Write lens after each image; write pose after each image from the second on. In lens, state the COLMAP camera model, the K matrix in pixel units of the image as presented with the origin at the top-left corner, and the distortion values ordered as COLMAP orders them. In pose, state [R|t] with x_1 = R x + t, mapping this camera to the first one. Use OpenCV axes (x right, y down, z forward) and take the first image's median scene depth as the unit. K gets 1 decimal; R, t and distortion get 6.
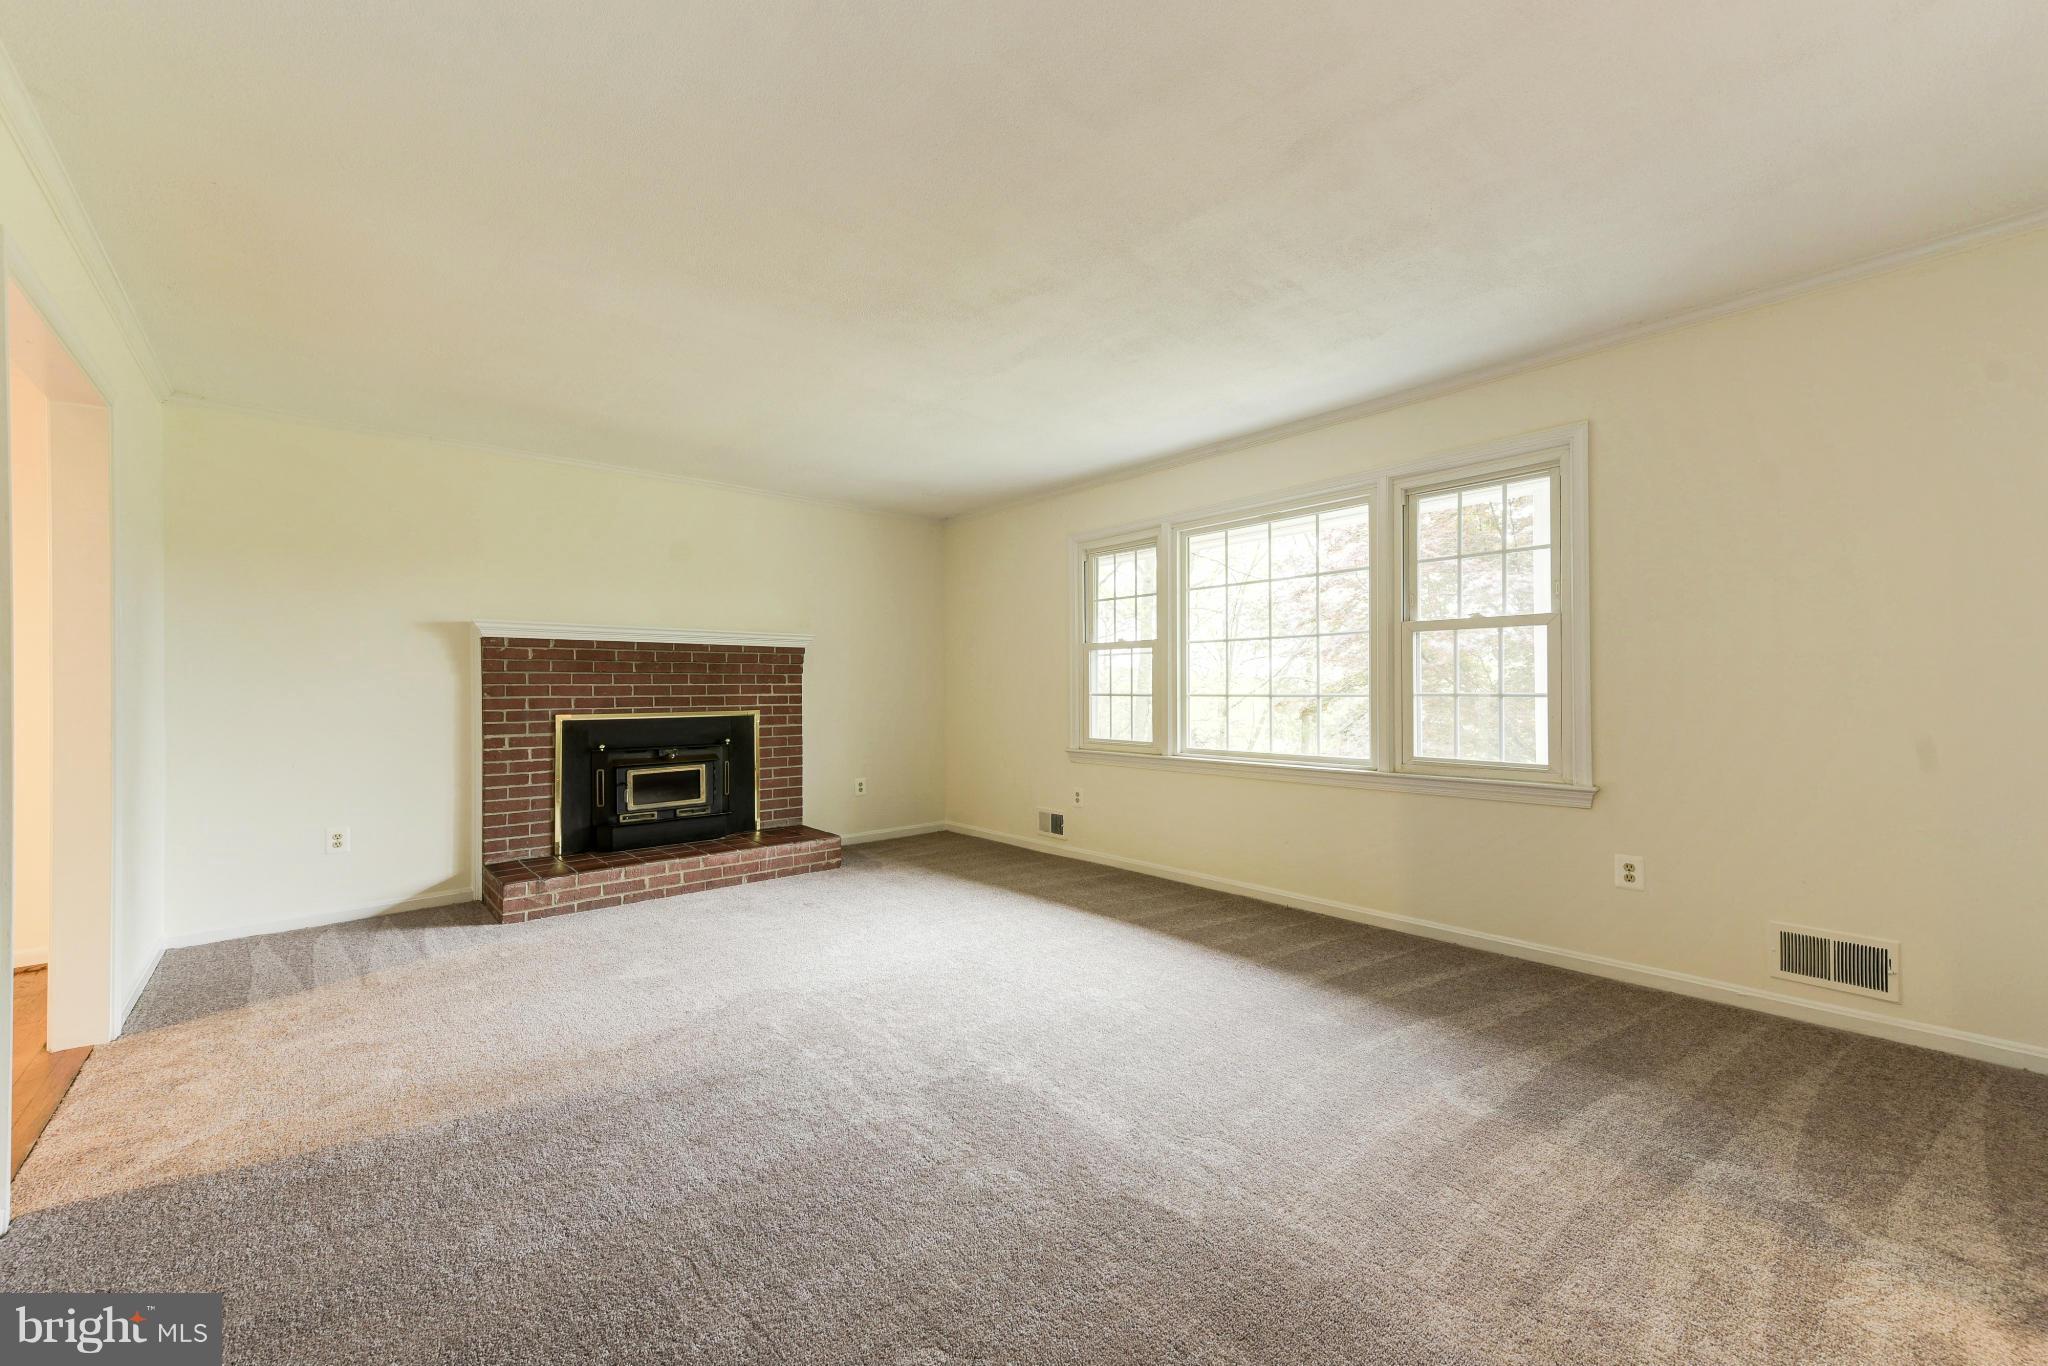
lens RADIAL K [[842.6, 0, 1037.4], [0, 842.6, 691.6], [0, 0, 1]] dist [0.026099, 0.000198]
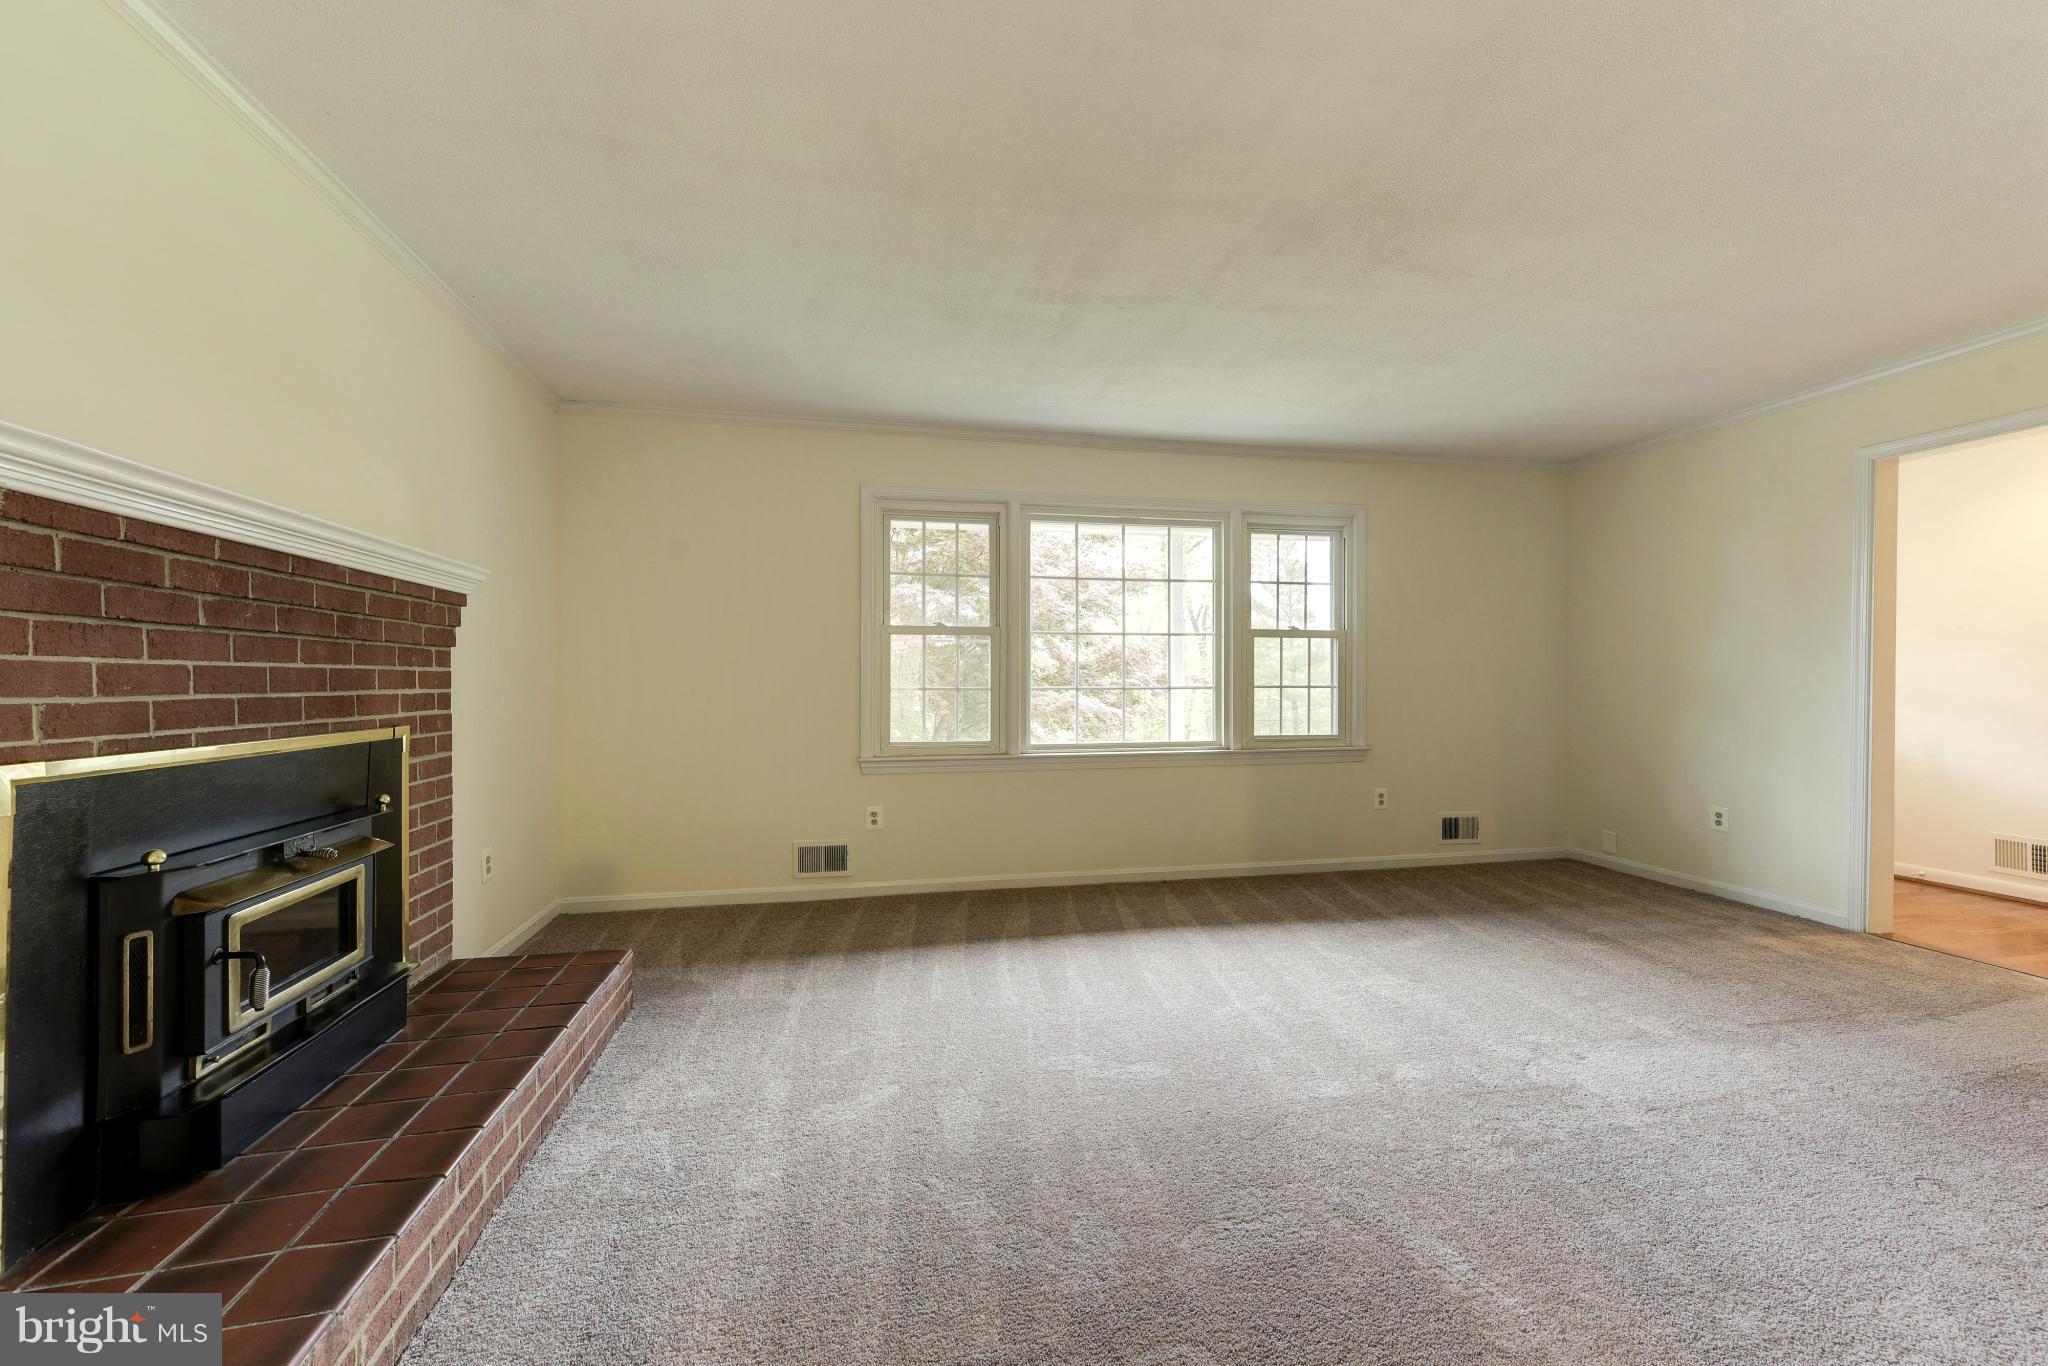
lens RADIAL K [[842.6, 0, 1023.5], [0, 842.6, 683.6], [0, 0, 1]] dist [0.026099, 0.000198]
pose [[0.459392, 0.001540, 0.888233, -0.800681], [0.000254, 0.999998, -0.001866, 0.001280], [-0.888234, 0.001083, 0.459390, 0.692568]]
